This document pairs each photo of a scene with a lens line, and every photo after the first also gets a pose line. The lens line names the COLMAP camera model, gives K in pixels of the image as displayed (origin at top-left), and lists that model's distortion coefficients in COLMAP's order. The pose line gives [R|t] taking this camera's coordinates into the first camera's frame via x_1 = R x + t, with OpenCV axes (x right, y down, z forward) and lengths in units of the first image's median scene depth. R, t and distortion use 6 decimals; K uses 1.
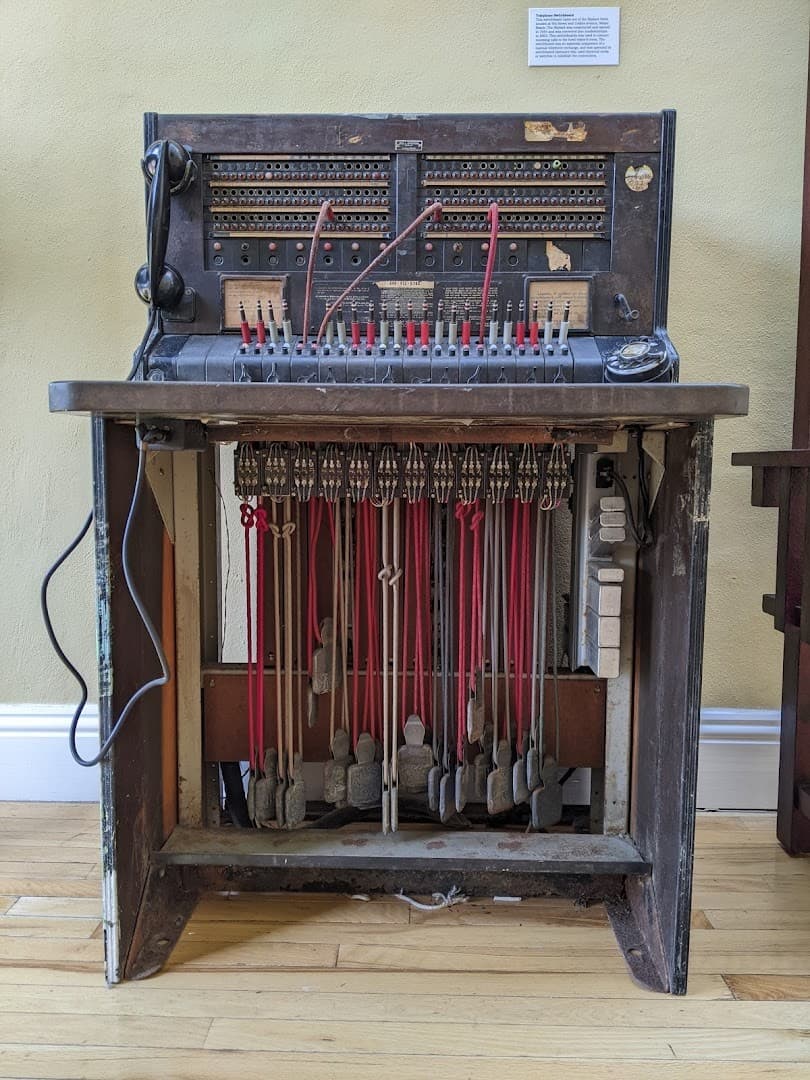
lens RADIAL K [[818.6, 0, 404.0], [0, 818.6, 539.6], [0, 0, 1]] dist [0.037856, 0.004499]
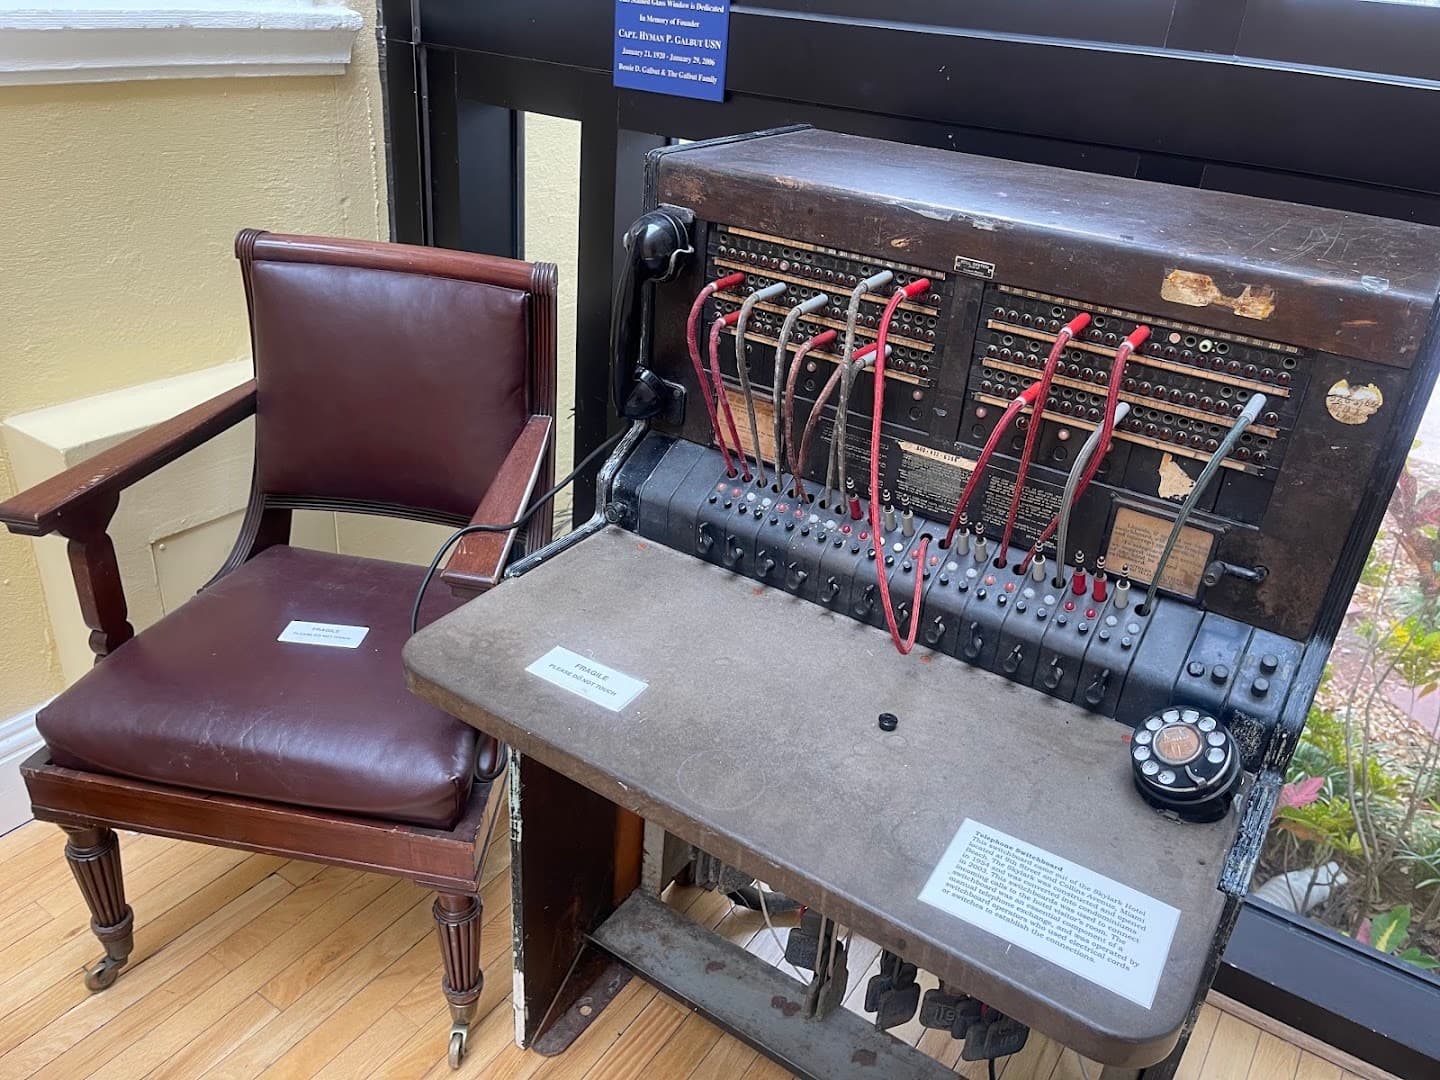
lens RADIAL K [[1091.5, 0, 721.4], [0, 1091.5, 538.6], [0, 0, 1]] dist [0.037856, 0.004499]
pose [[0.846444, 0.295590, -0.442898, 0.278948], [-0.116211, 0.914268, 0.388085, -0.589681], [0.519641, -0.277022, 0.808227, 0.146609]]
